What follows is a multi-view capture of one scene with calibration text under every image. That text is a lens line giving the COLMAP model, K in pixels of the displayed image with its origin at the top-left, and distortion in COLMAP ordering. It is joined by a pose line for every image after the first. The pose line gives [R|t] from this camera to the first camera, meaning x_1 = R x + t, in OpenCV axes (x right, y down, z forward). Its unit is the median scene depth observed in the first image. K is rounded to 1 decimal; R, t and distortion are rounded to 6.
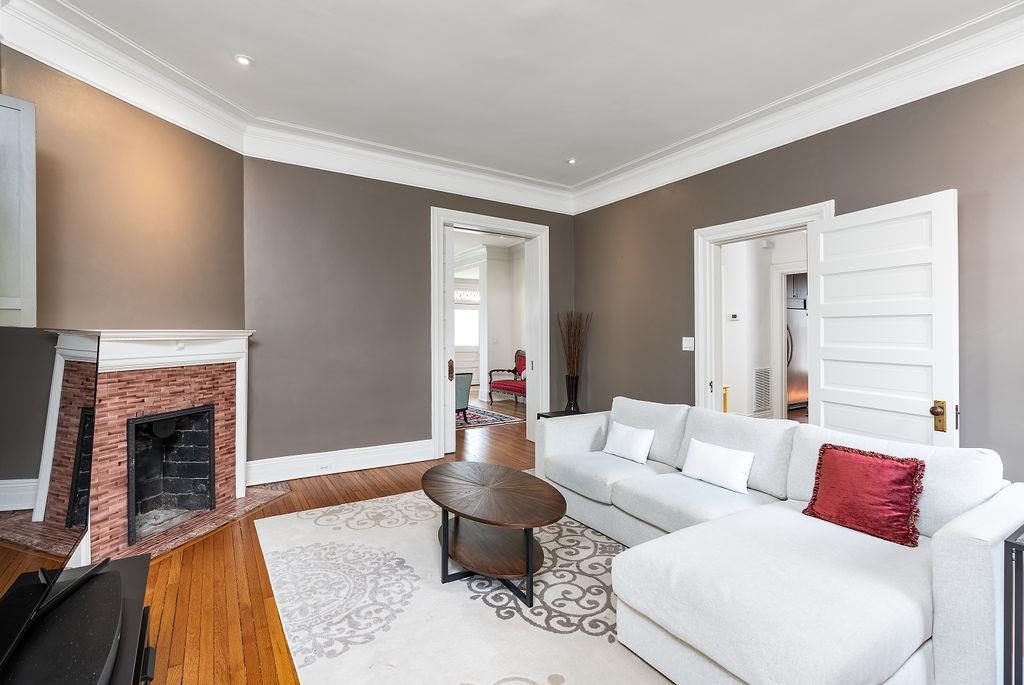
lens RADIAL K [[467.9, 0, 509.3], [0, 467.9, 336.0], [0, 0, 1]] dist [-0.011839, -0.000039]
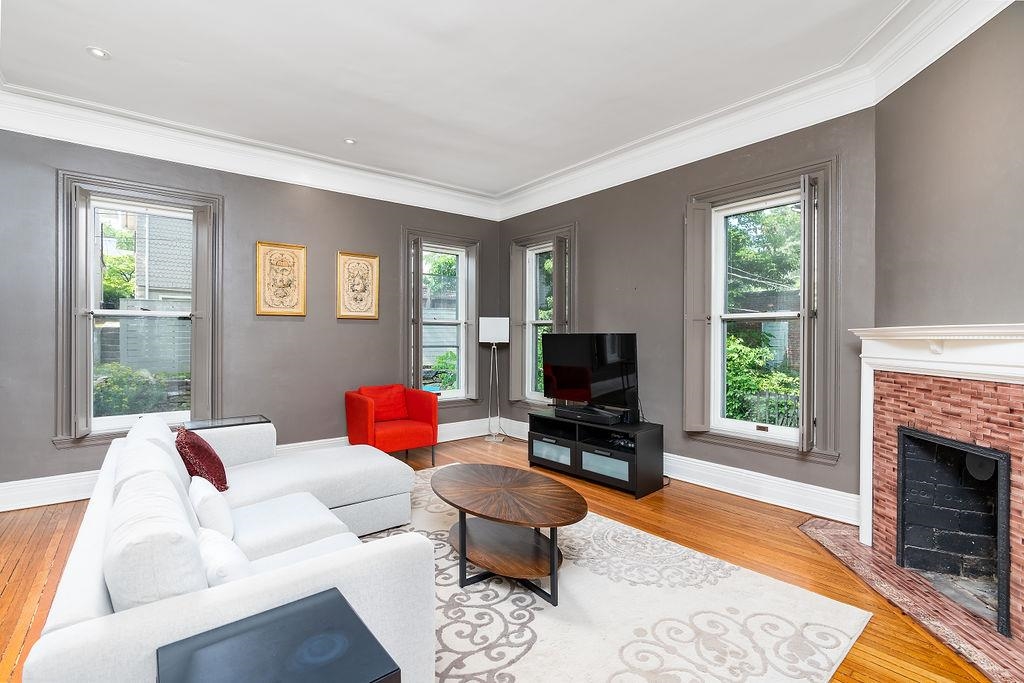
lens RADIAL K [[467.9, 0, 508.1], [0, 467.9, 337.8], [0, 0, 1]] dist [-0.011839, -0.000039]
pose [[-0.993925, 0.005822, -0.109901, 0.040179], [0.005004, 0.999958, 0.007723, -0.004137], [0.109941, 0.007126, -0.993913, 1.649550]]
